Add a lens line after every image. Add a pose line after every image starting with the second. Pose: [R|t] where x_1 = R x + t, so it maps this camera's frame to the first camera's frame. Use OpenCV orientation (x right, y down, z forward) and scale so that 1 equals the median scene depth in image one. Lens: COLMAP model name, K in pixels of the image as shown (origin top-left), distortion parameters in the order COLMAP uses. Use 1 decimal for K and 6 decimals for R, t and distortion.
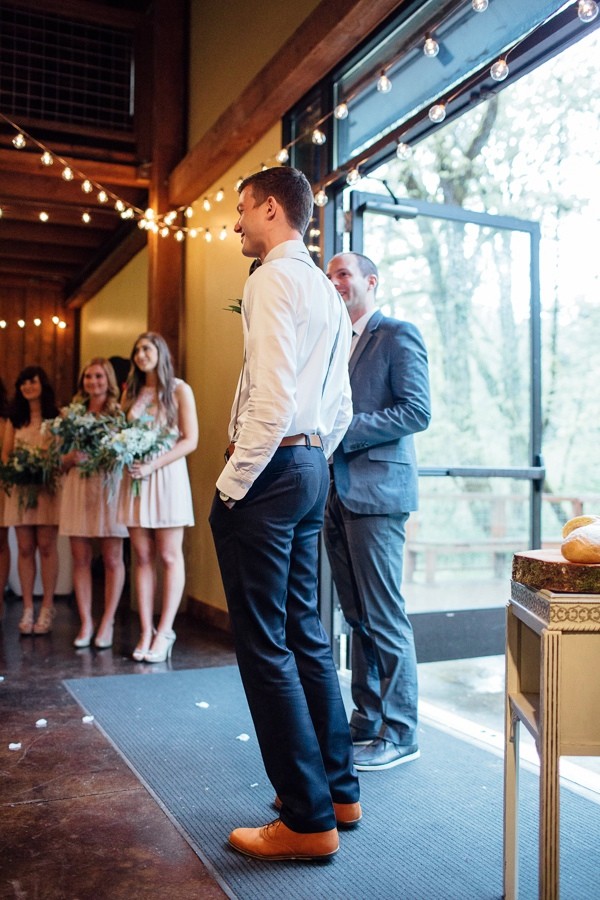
lens RADIAL K [[875.5, 0, 300.0], [0, 875.5, 450.0], [0, 0, 1]] dist [-0.098196, 0.117272]
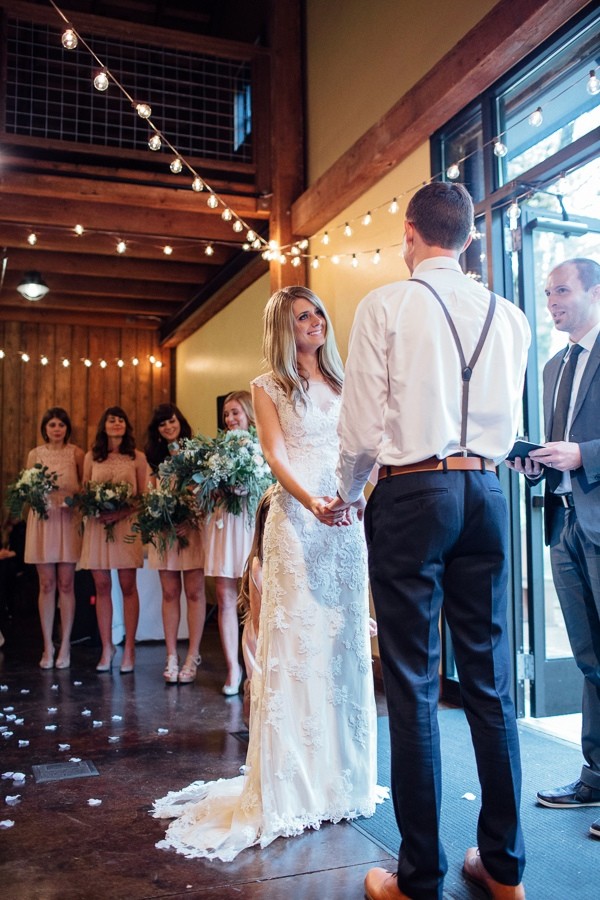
lens RADIAL K [[875.5, 0, 300.0], [0, 875.5, 450.0], [0, 0, 1]] dist [-0.098196, 0.117272]
pose [[0.998060, -0.022451, -0.058075, -0.103736], [0.019767, 0.998729, -0.046374, 0.004571], [0.059042, 0.045136, 0.997235, 0.041884]]
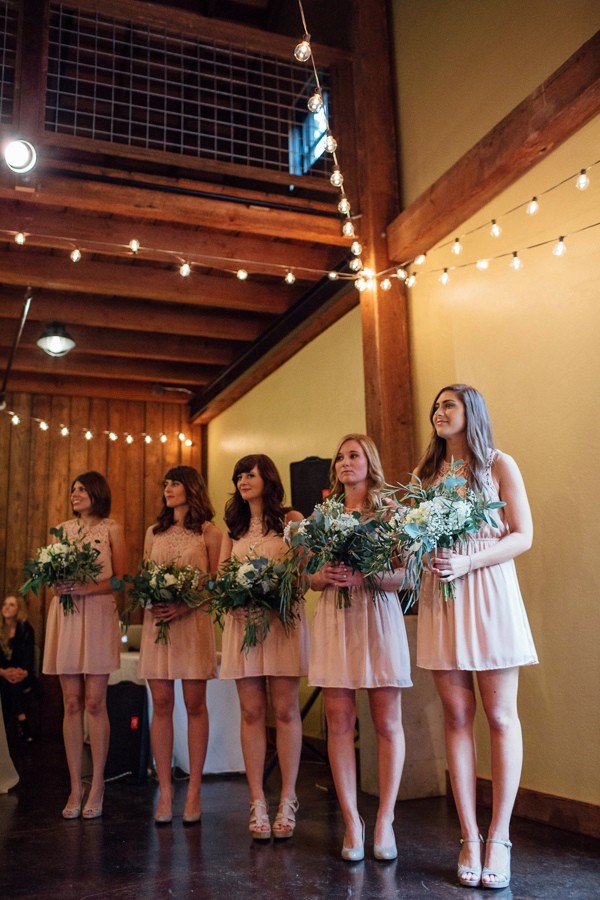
lens RADIAL K [[875.5, 0, 300.0], [0, 875.5, 450.0], [0, 0, 1]] dist [-0.098196, 0.117272]
pose [[0.998803, -0.038027, -0.030760, -0.245687], [0.032217, 0.984706, -0.171220, 0.027025], [0.036800, 0.170024, 0.984753, 0.270381]]
